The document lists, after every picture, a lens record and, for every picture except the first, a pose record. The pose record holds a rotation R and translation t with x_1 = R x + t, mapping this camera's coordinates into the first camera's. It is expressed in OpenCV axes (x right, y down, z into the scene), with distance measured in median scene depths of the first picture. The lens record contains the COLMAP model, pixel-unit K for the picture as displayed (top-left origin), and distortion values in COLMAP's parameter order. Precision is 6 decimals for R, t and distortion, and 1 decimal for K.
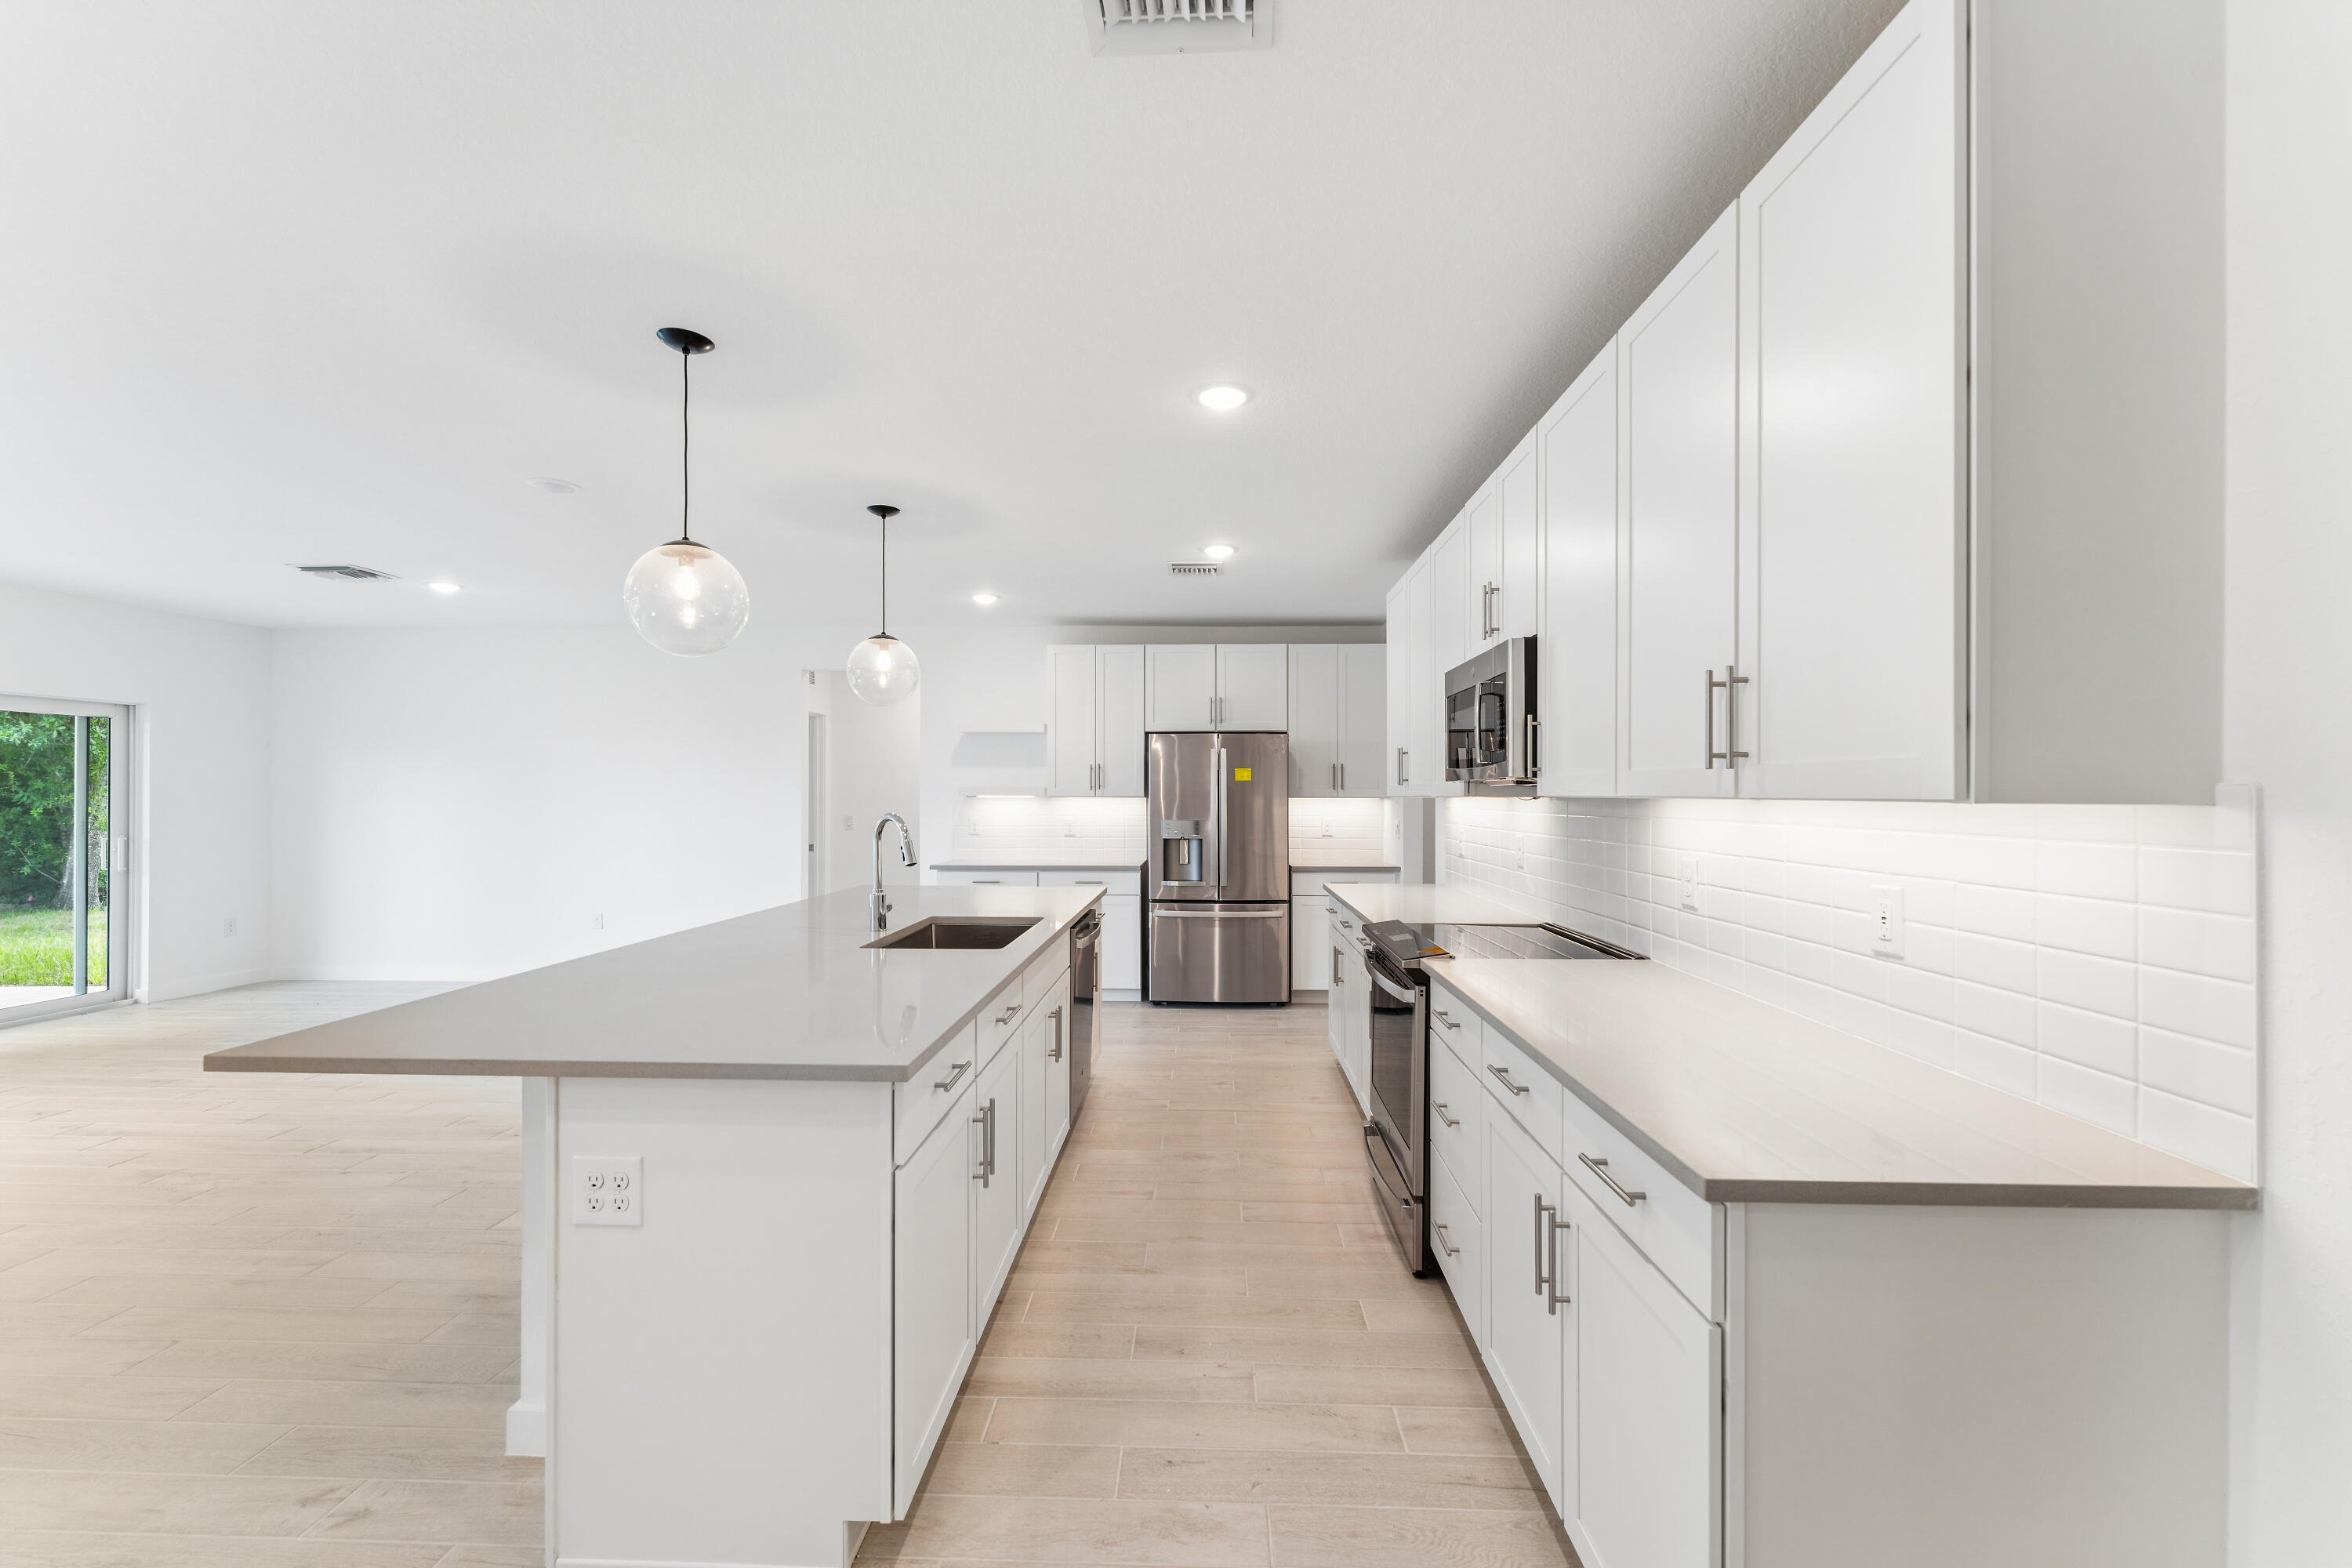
lens RADIAL K [[979.0, 0, 1194.1], [0, 979.0, 794.0], [0, 0, 1]] dist [0.014804, -0.003377]
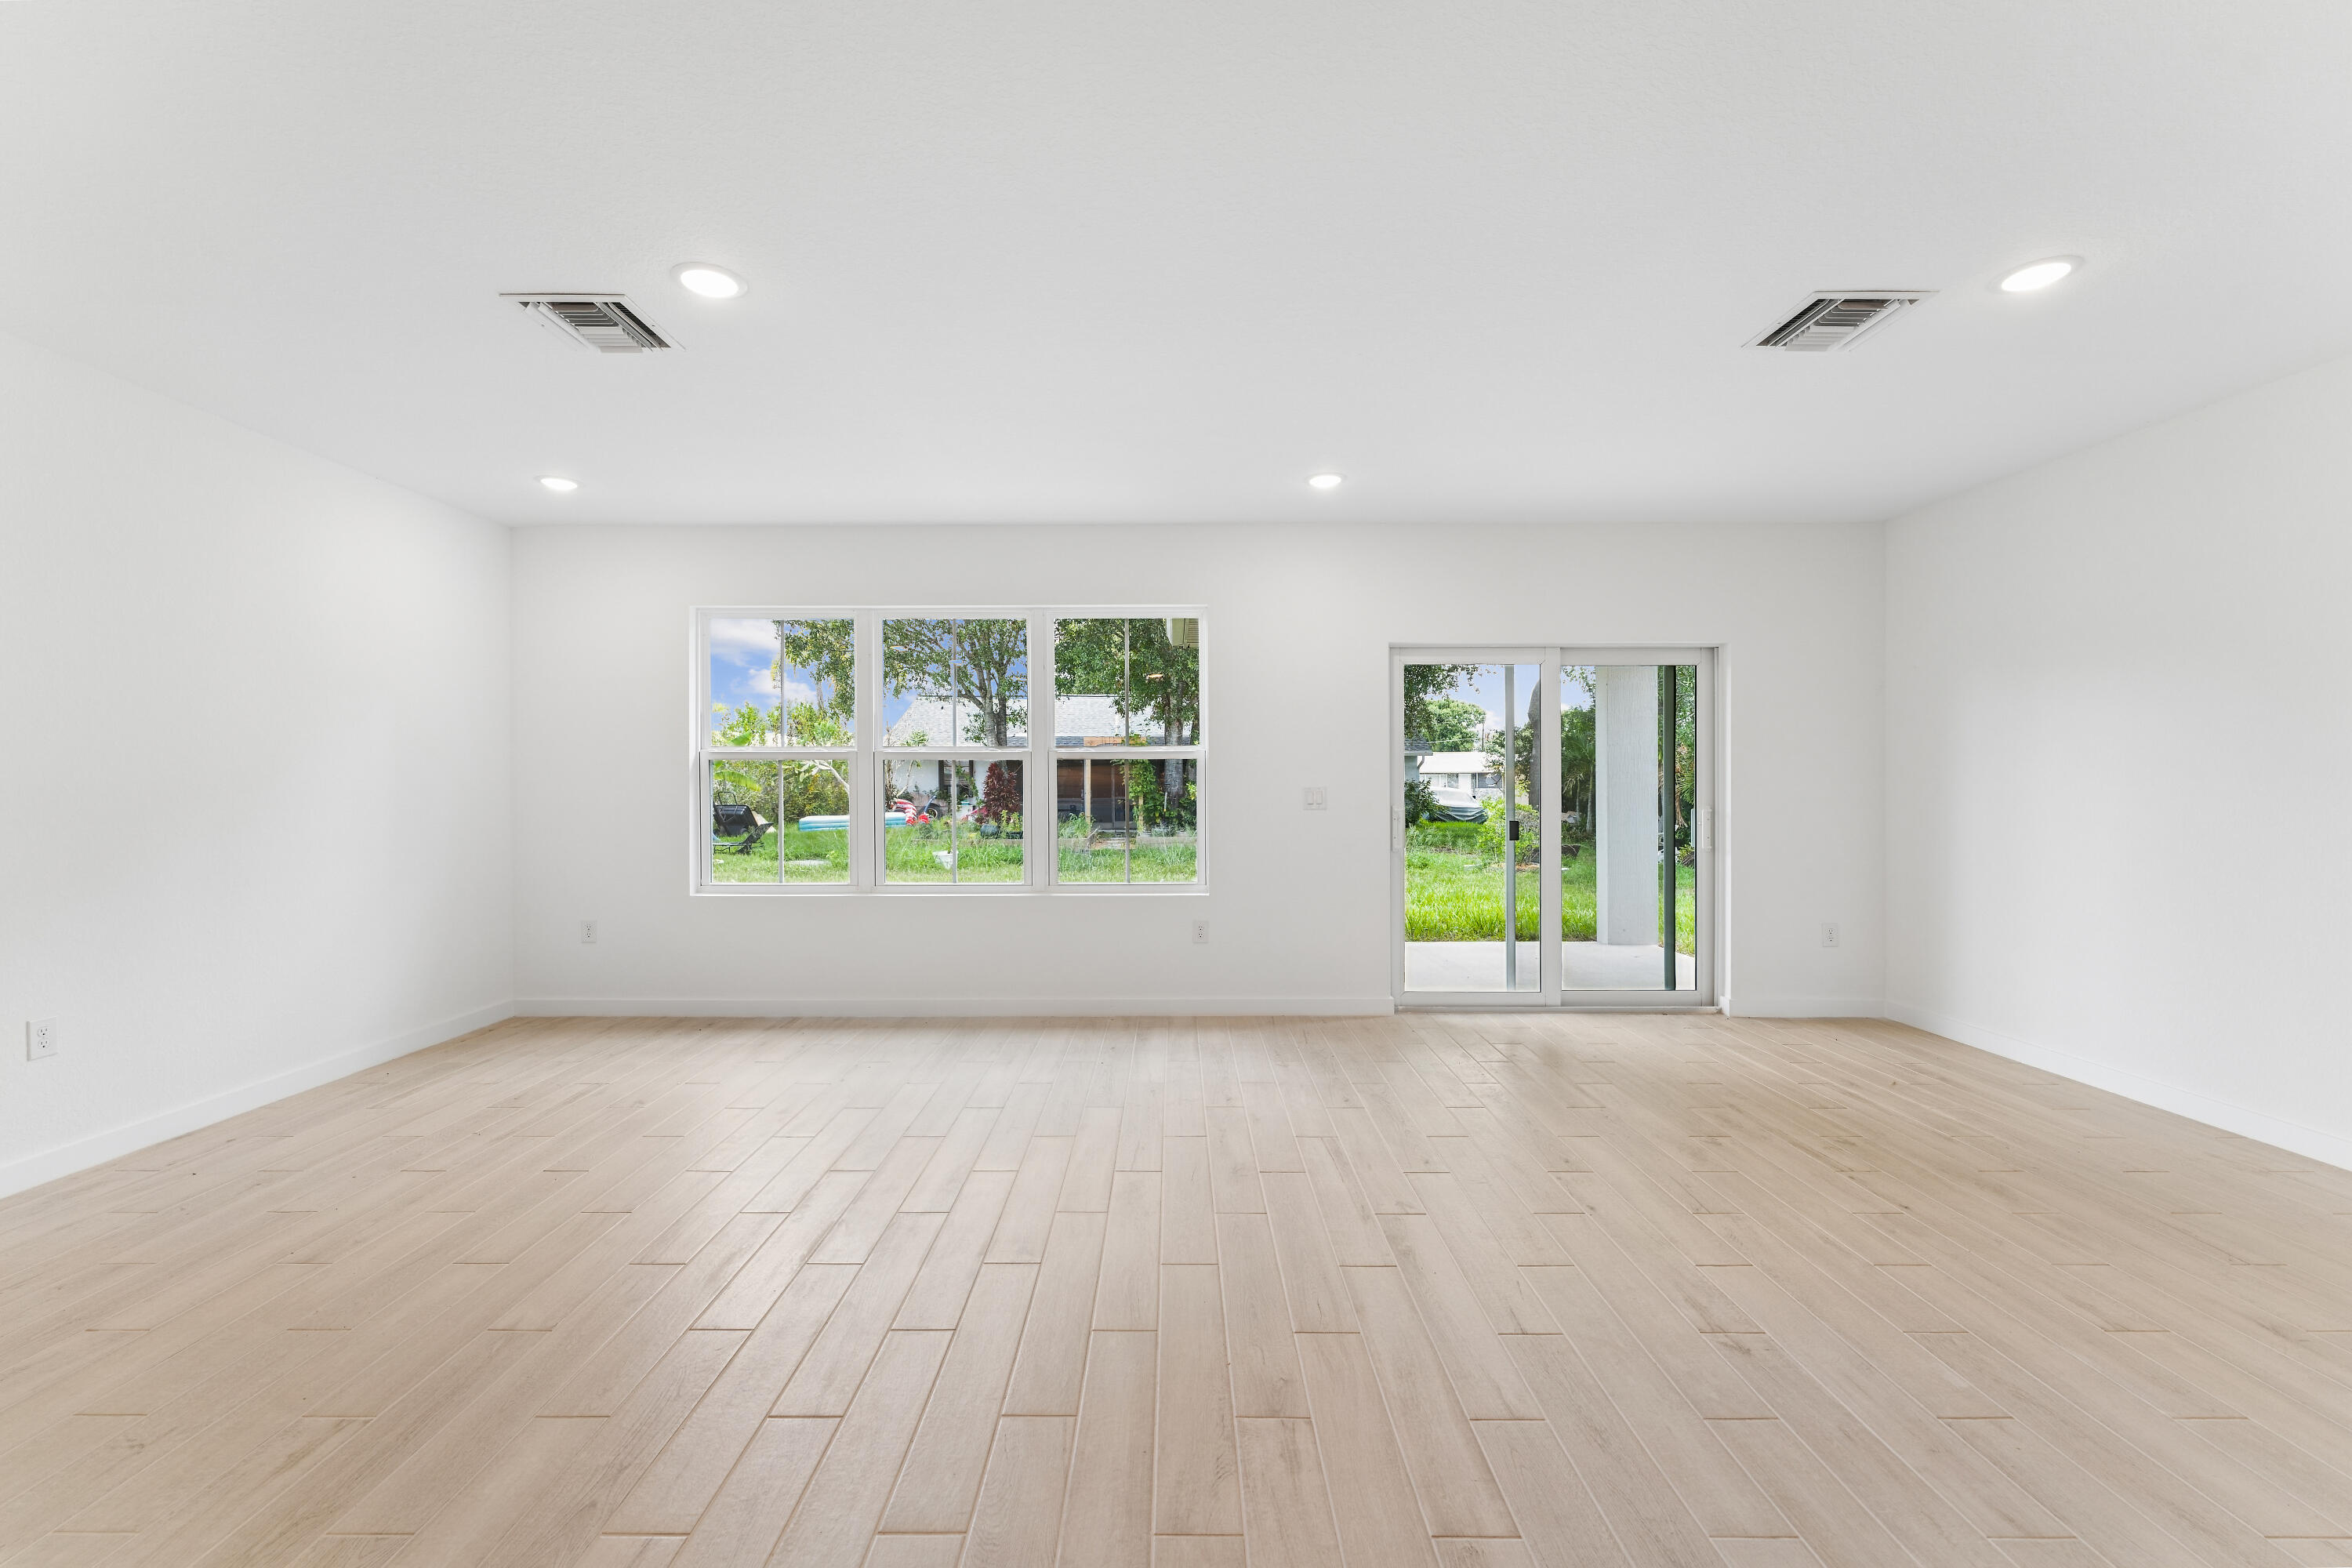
lens RADIAL K [[979.0, 0, 1170.1], [0, 979.0, 793.9], [0, 0, 1]] dist [0.014804, -0.003377]
pose [[0.038727, 0.011216, -0.999187, -0.418671], [0.001886, 0.999934, 0.011297, 0.032075], [0.999248, -0.002322, 0.038704, 0.775546]]
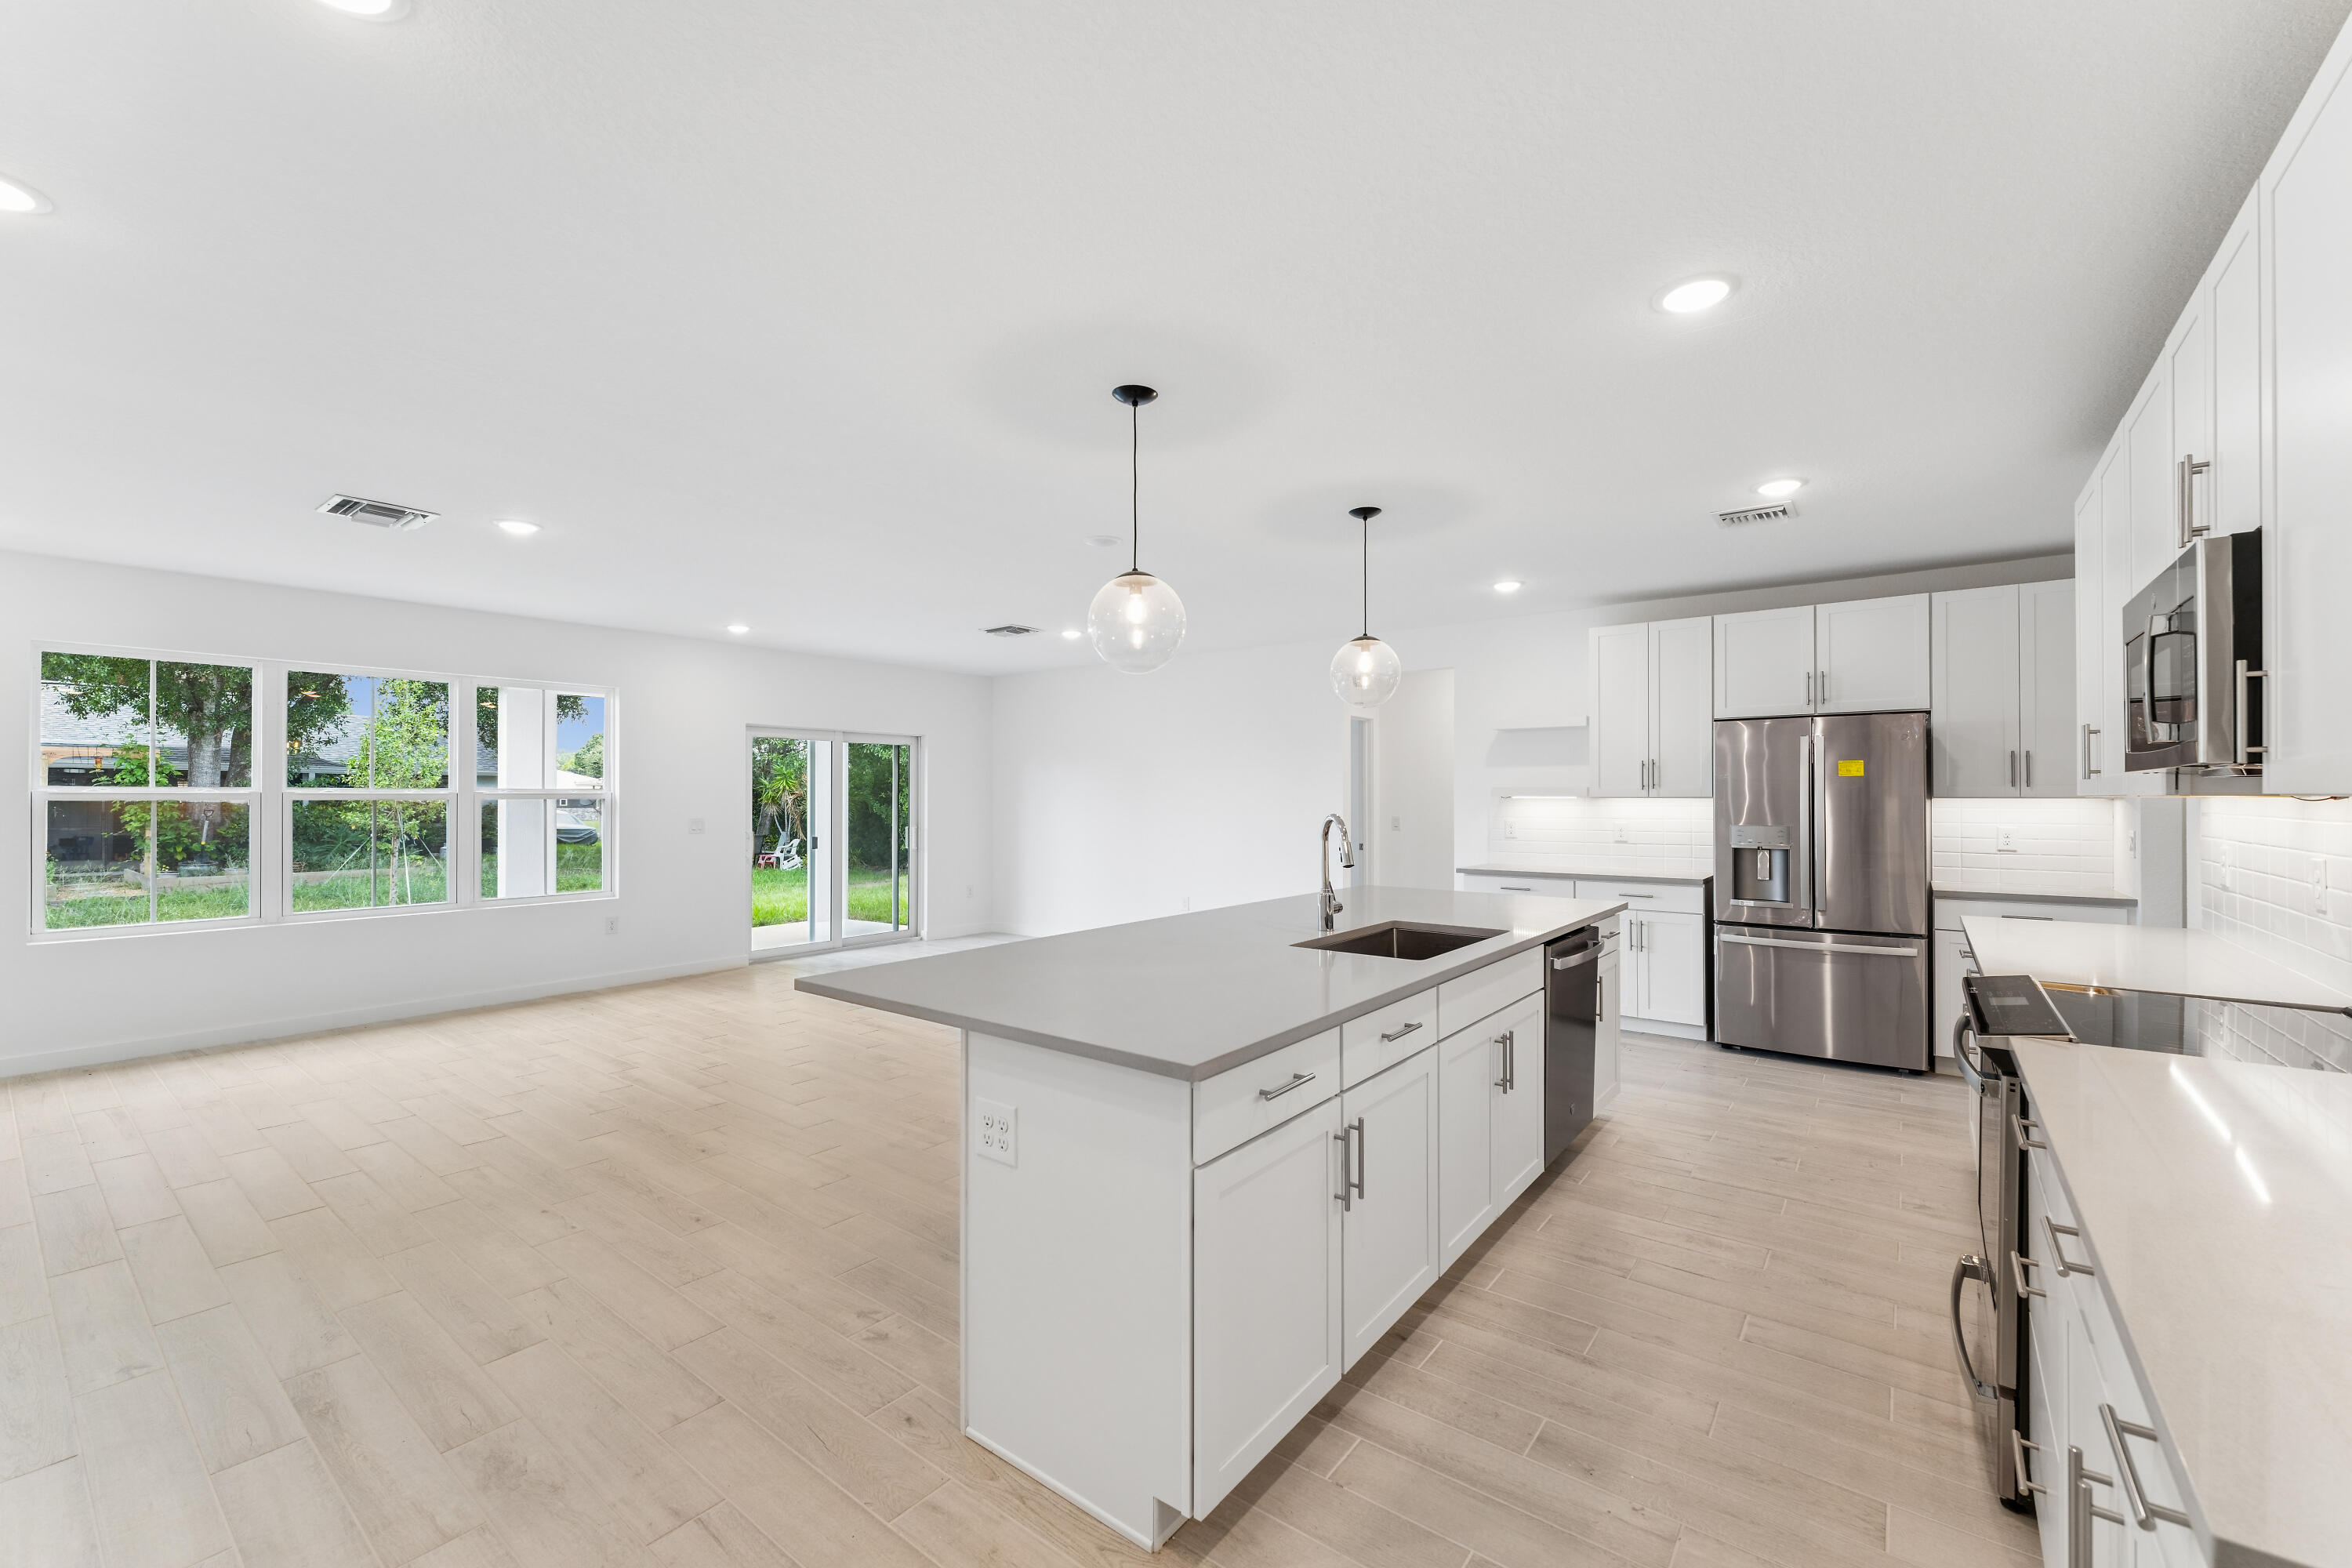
lens RADIAL K [[979.0, 0, 1166.2], [0, 979.0, 793.4], [0, 0, 1]] dist [0.014804, -0.003377]
pose [[0.804631, -0.004756, -0.593756, 0.115135], [0.003520, 0.999989, -0.003240, 0.000844], [0.593765, 0.000517, 0.804639, 0.073793]]
